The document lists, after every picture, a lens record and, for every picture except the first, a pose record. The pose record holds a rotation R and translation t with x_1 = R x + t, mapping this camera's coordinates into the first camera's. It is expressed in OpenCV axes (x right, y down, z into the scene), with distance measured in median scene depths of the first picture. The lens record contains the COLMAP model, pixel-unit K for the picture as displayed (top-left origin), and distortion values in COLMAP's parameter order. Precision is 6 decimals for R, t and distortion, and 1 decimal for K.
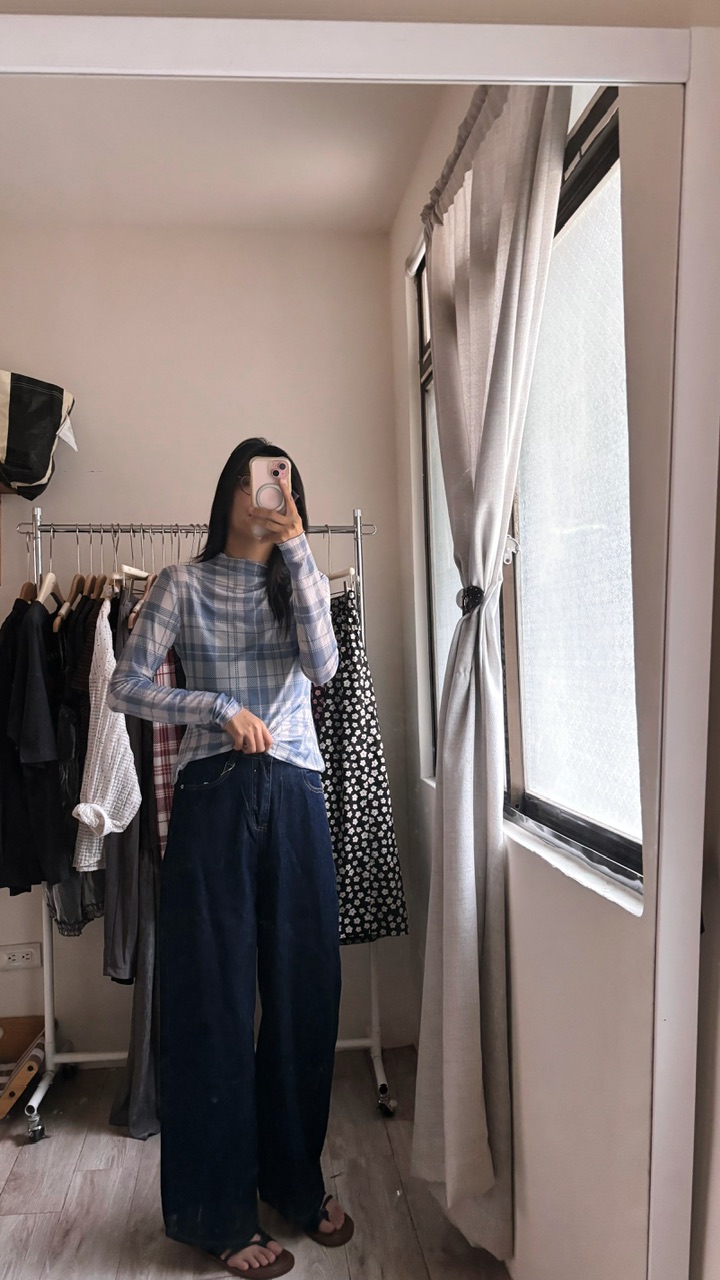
lens RADIAL K [[948.7, 0, 365.2], [0, 948.7, 654.0], [0, 0, 1]] dist [0.037018, -0.001229]
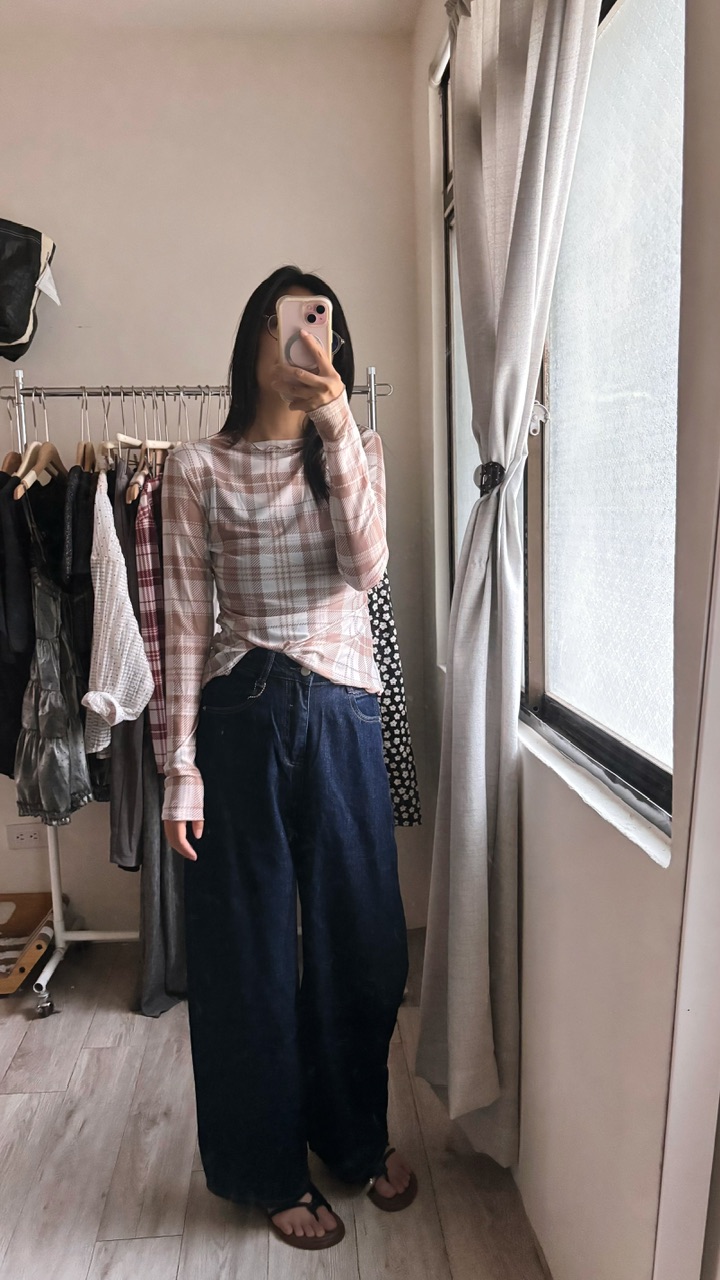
lens RADIAL K [[920.5, 0, 360.0], [0, 920.5, 640.0], [0, 0, 1]] dist [0.003120, 0.000176]
pose [[0.998749, 0.013839, -0.048060, 0.027900], [-0.007110, 0.990483, 0.137450, -0.020455], [0.049505, -0.136936, 0.989342, 0.107710]]
